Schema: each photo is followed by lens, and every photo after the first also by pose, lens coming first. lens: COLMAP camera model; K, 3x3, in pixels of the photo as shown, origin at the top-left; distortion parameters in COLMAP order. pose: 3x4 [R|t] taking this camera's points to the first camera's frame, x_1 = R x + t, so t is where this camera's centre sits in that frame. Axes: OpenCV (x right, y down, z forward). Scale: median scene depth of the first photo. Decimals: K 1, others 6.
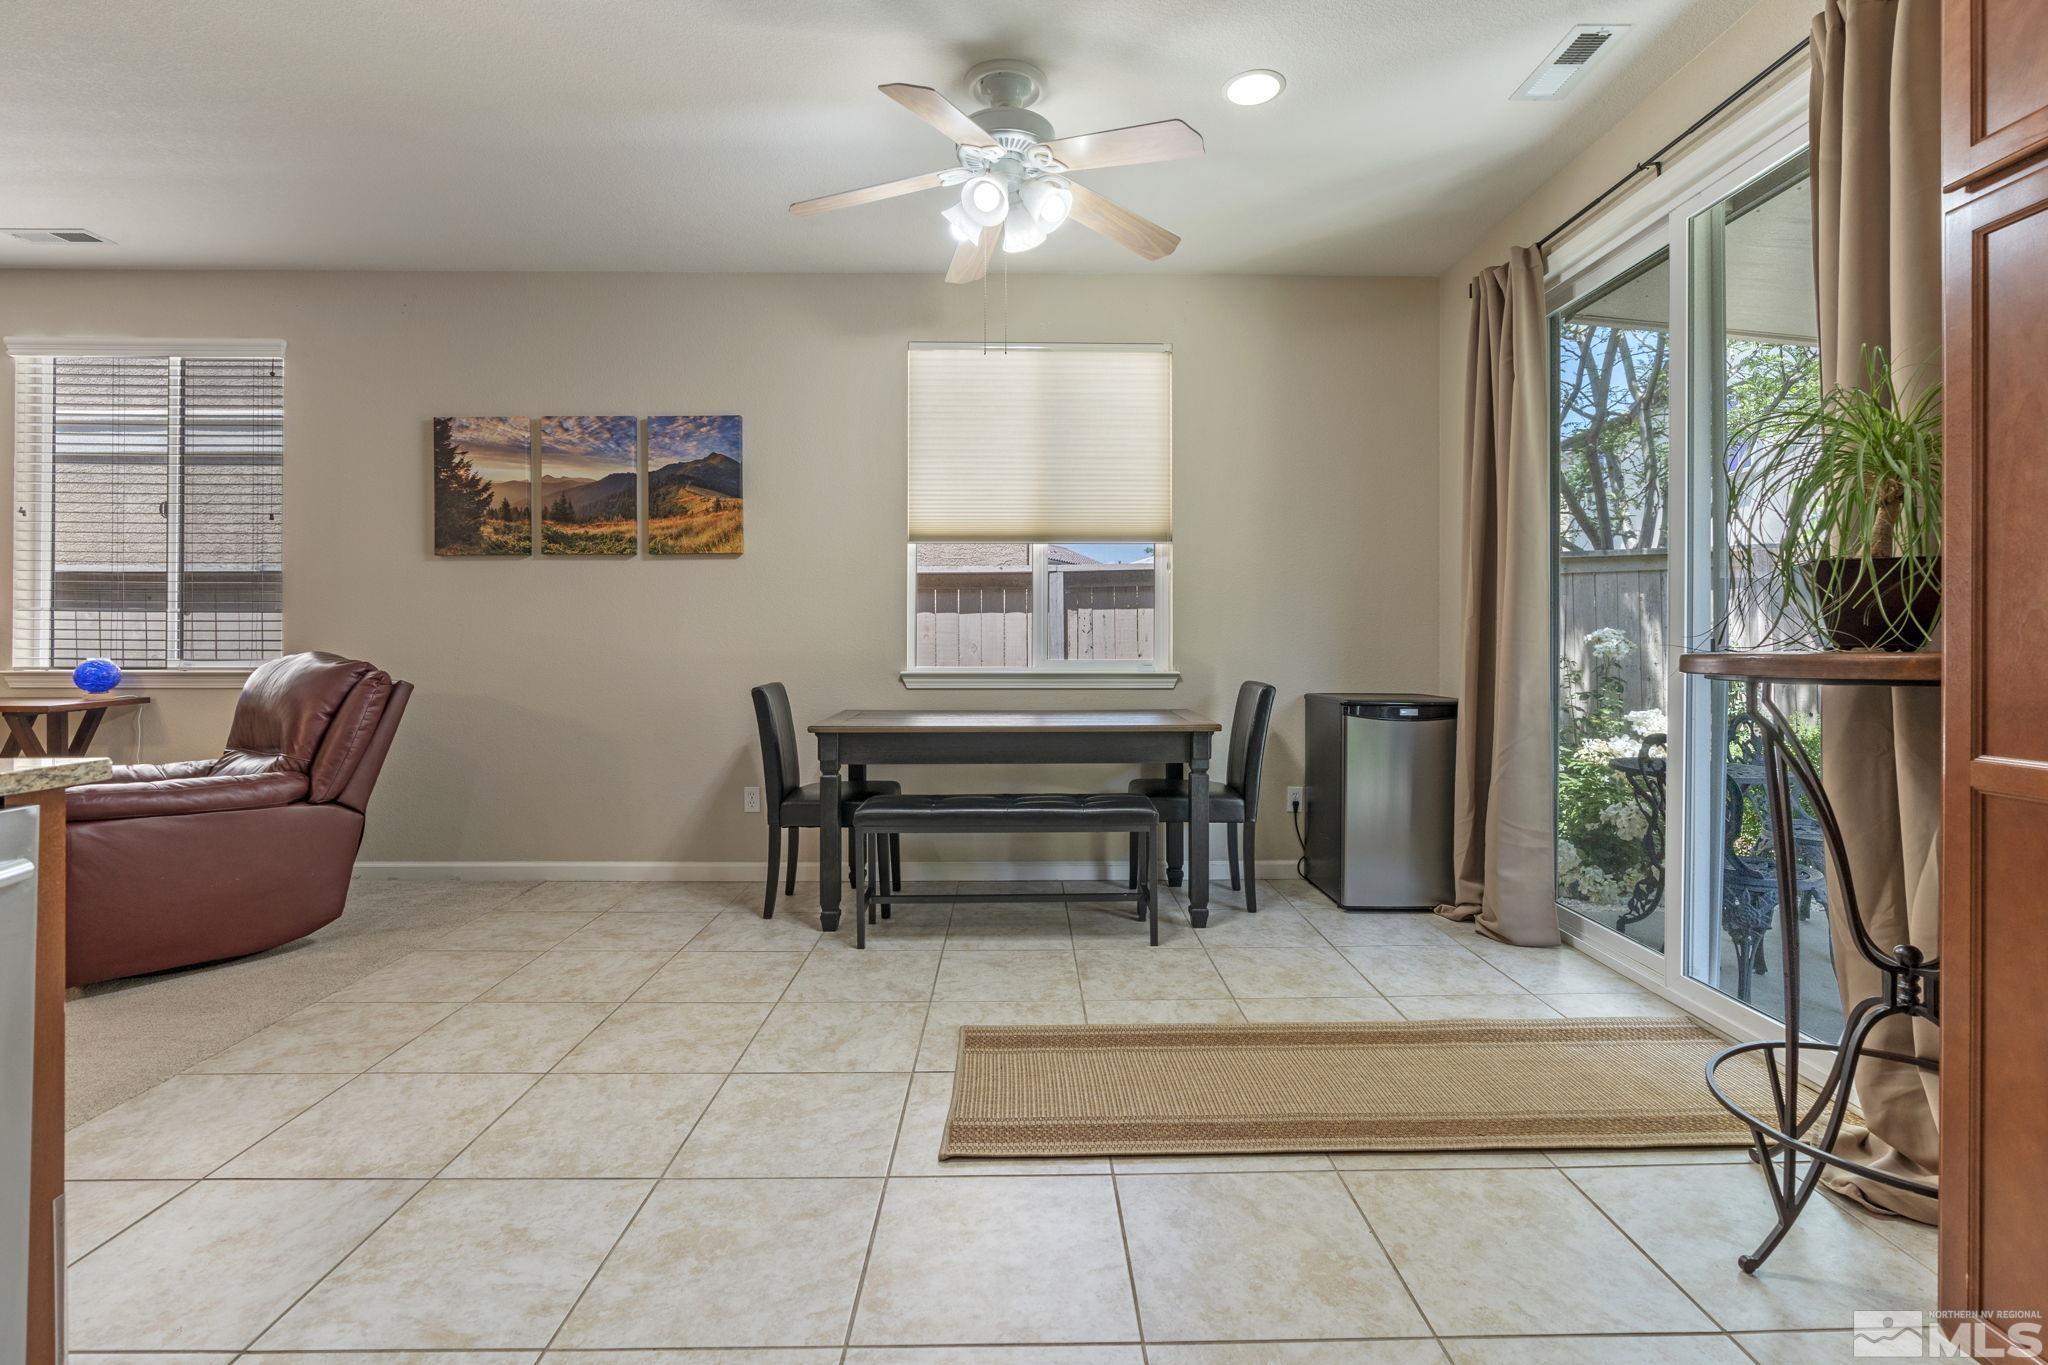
lens RADIAL K [[927.4, 0, 1034.0], [0, 927.4, 644.8], [0, 0, 1]] dist [-0.012941, 0.005113]
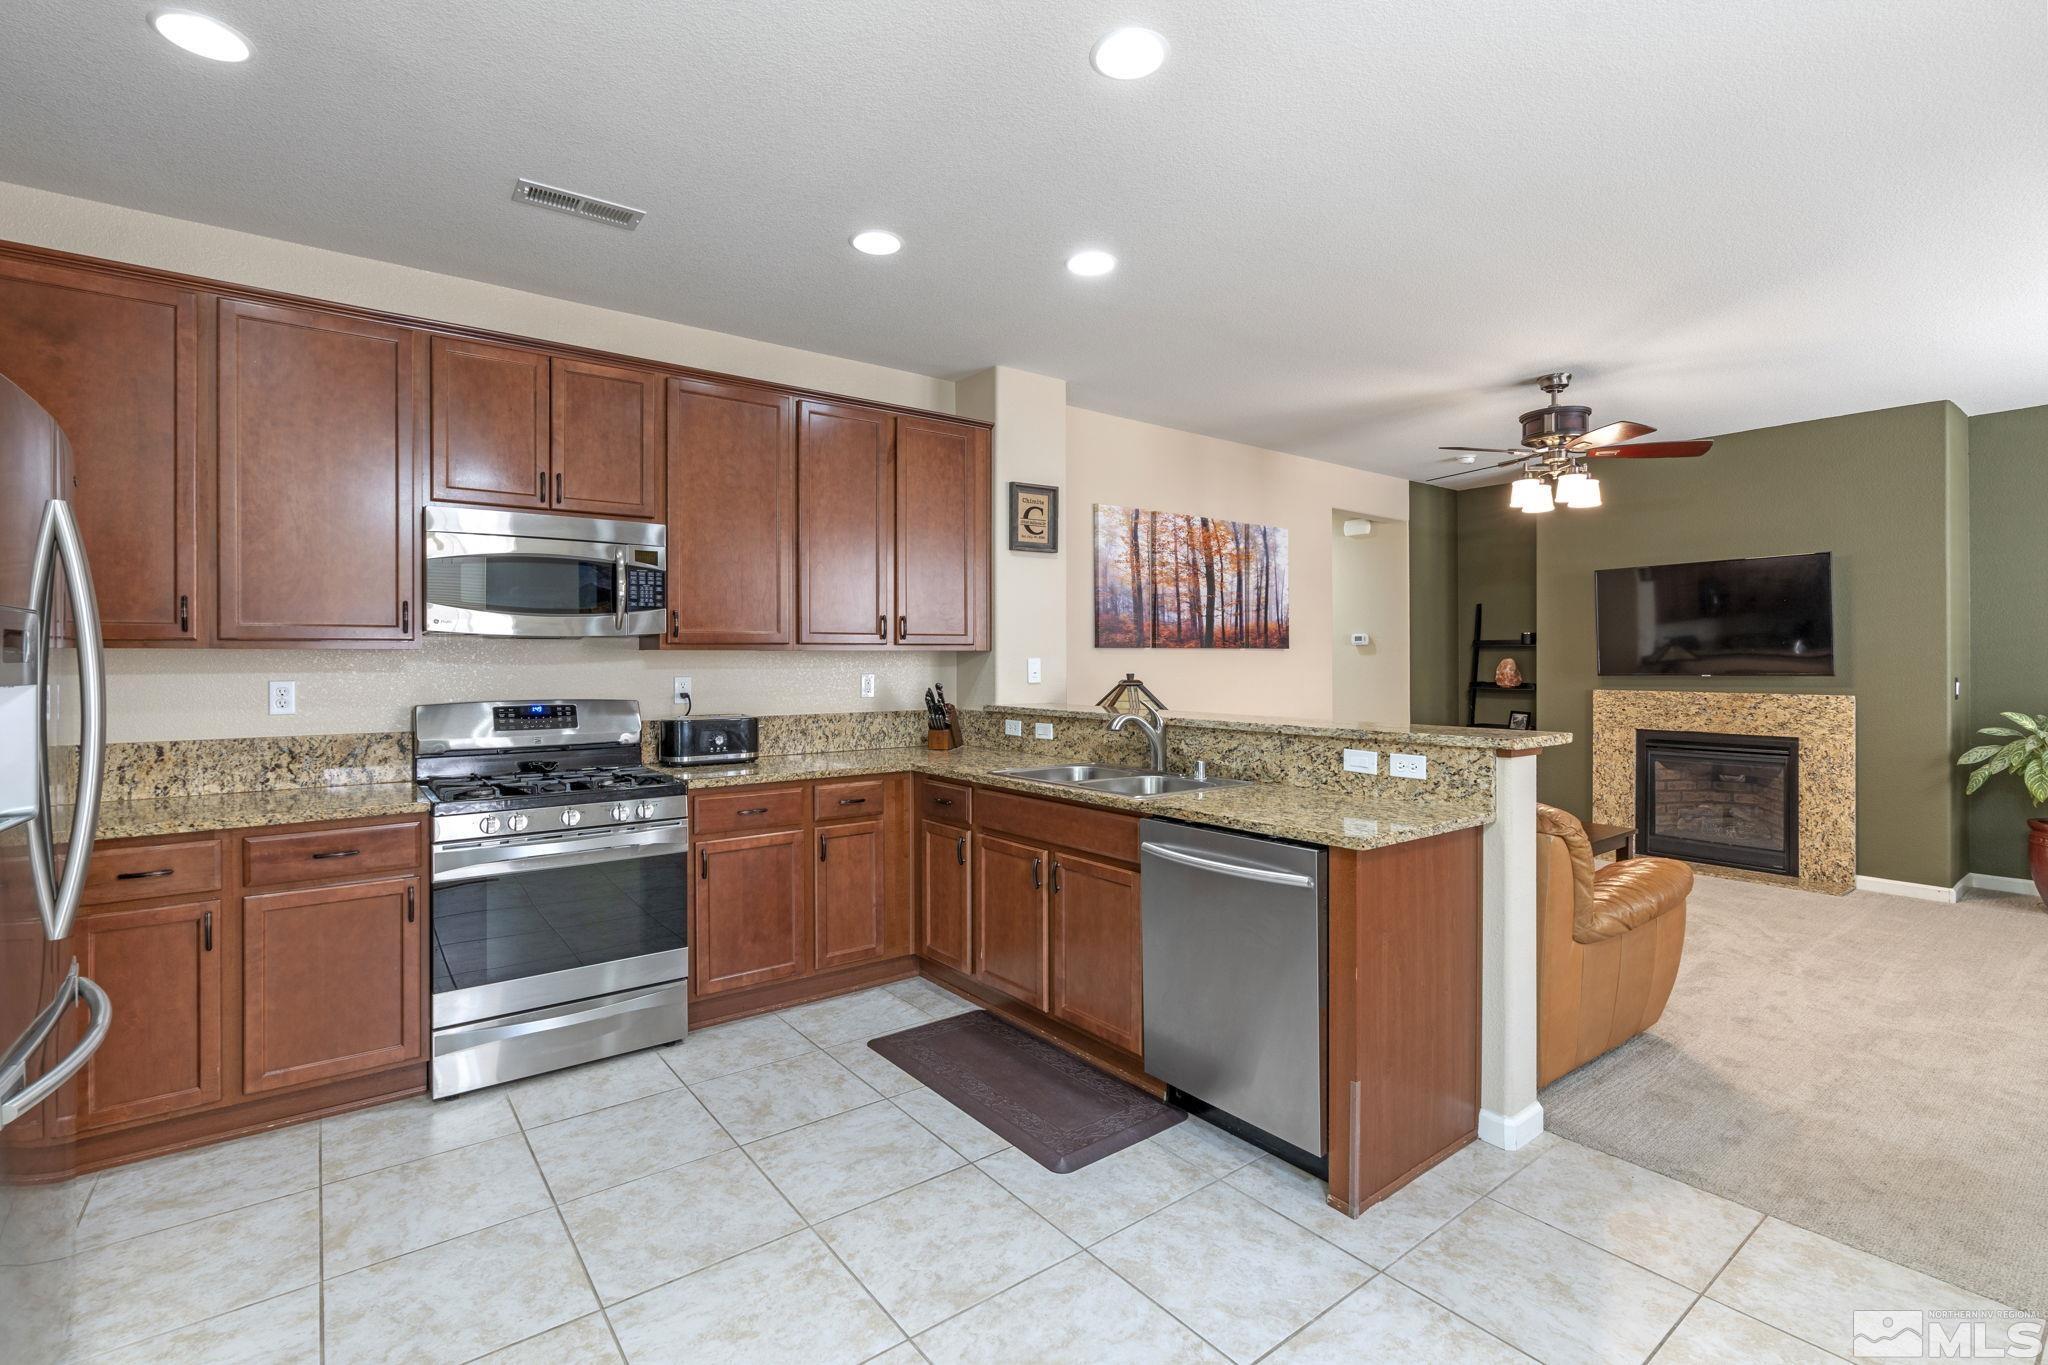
lens RADIAL K [[927.4, 0, 1028.2], [0, 927.4, 657.0], [0, 0, 1]] dist [-0.012941, 0.005113]
pose [[-0.802420, -0.001247, -0.596758, 0.184595], [-0.000649, 0.999999, -0.001217, -0.078128], [0.596759, -0.000589, -0.802420, 0.768859]]
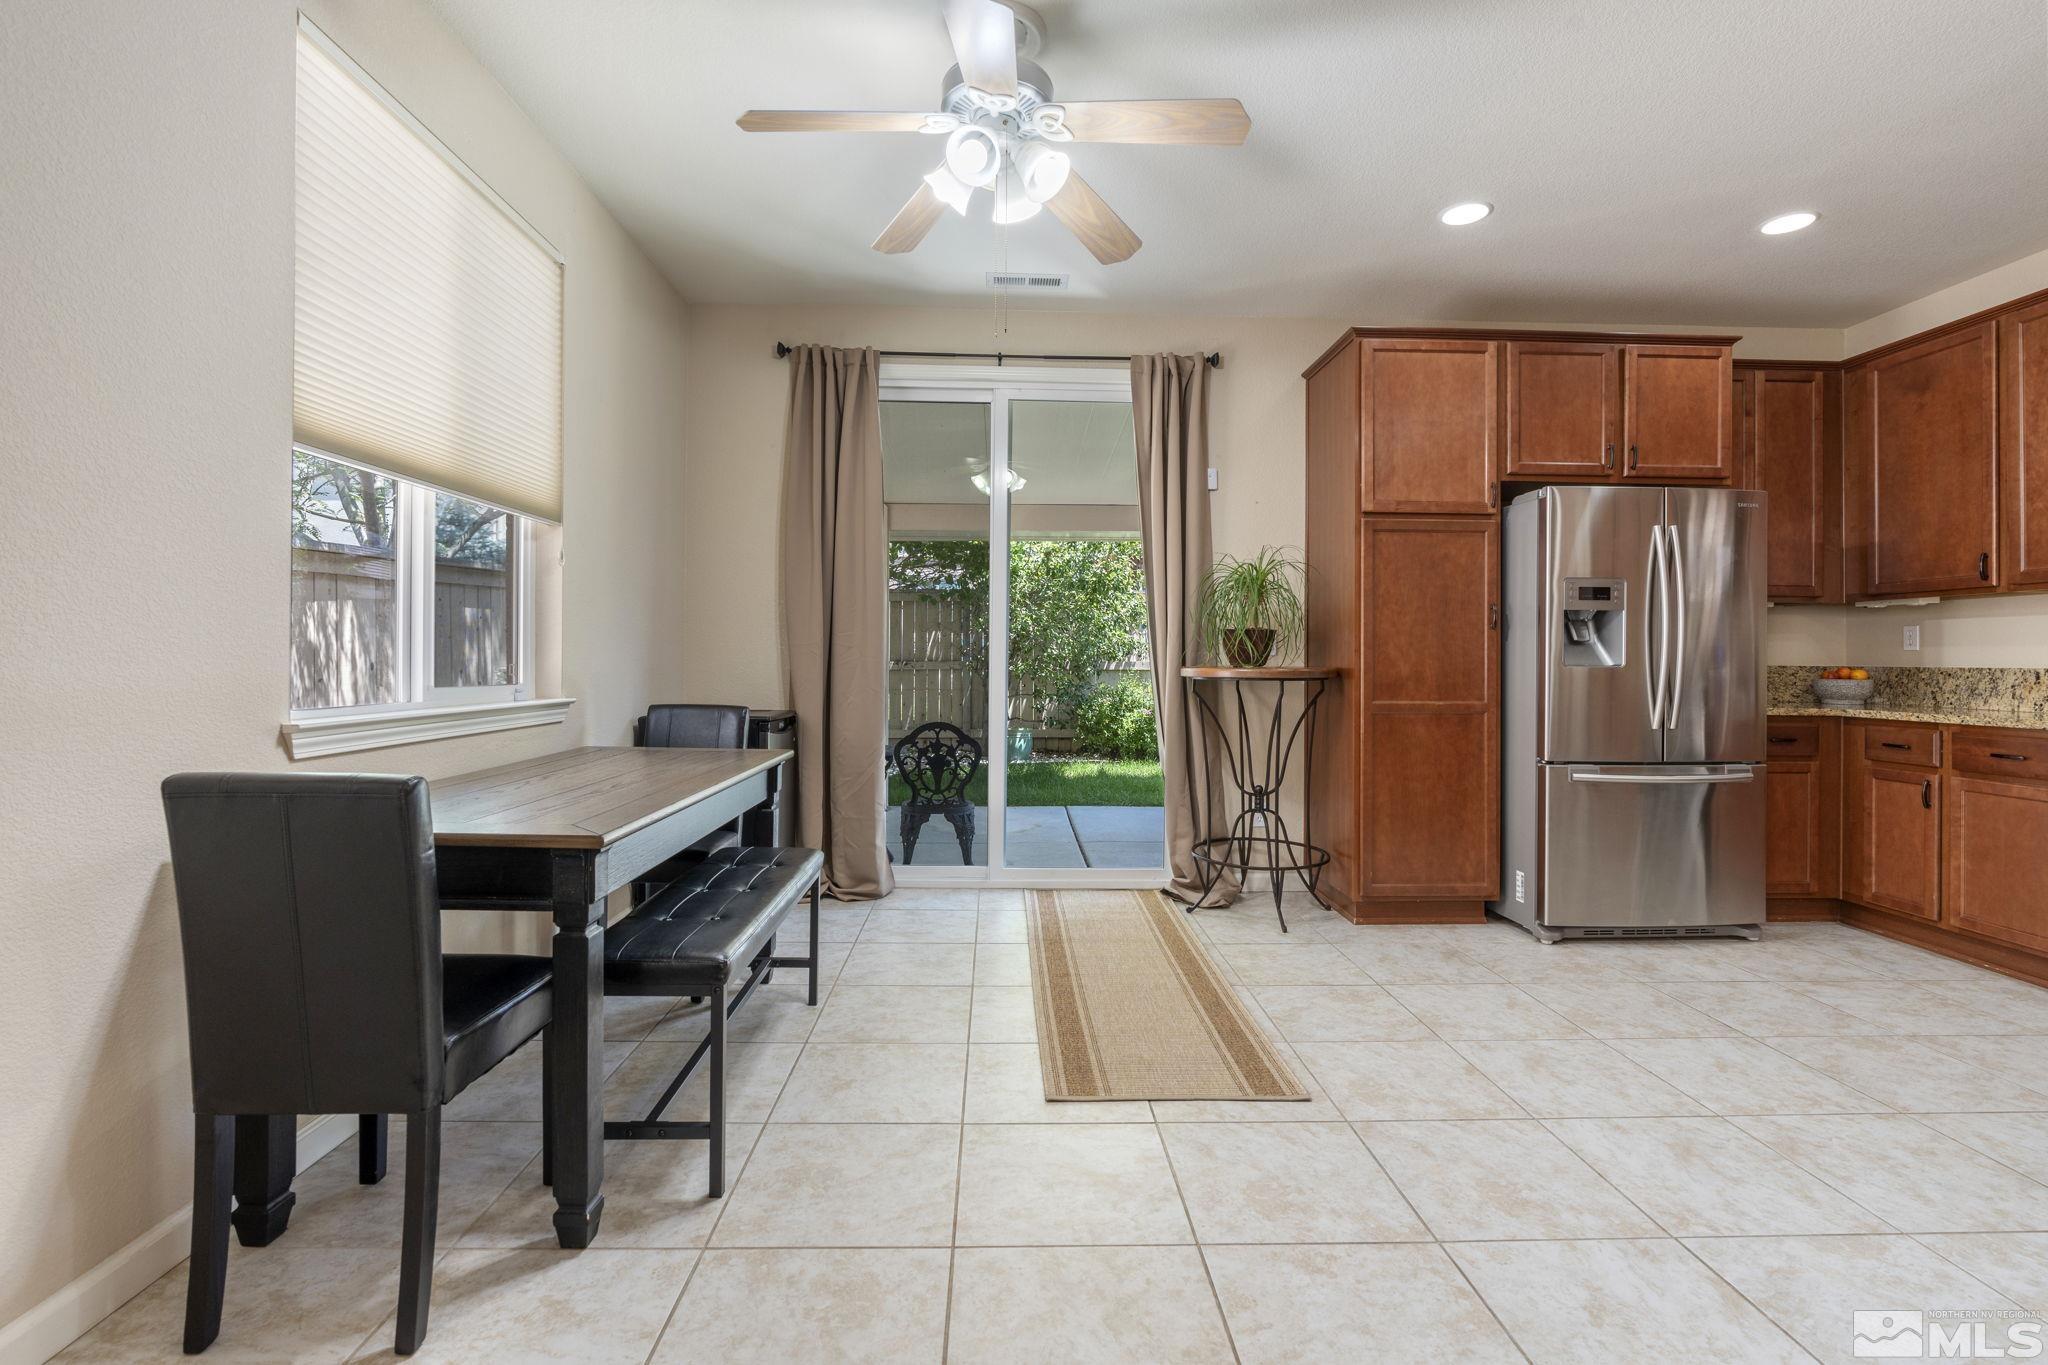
lens RADIAL K [[927.4, 0, 1026.2], [0, 927.4, 657.4], [0, 0, 1]] dist [-0.012941, 0.005113]
pose [[-0.012581, 0.000535, 0.999921, -0.749112], [-0.004252, 0.999991, -0.000589, -0.006518], [-0.999912, -0.004259, -0.012578, 0.804100]]
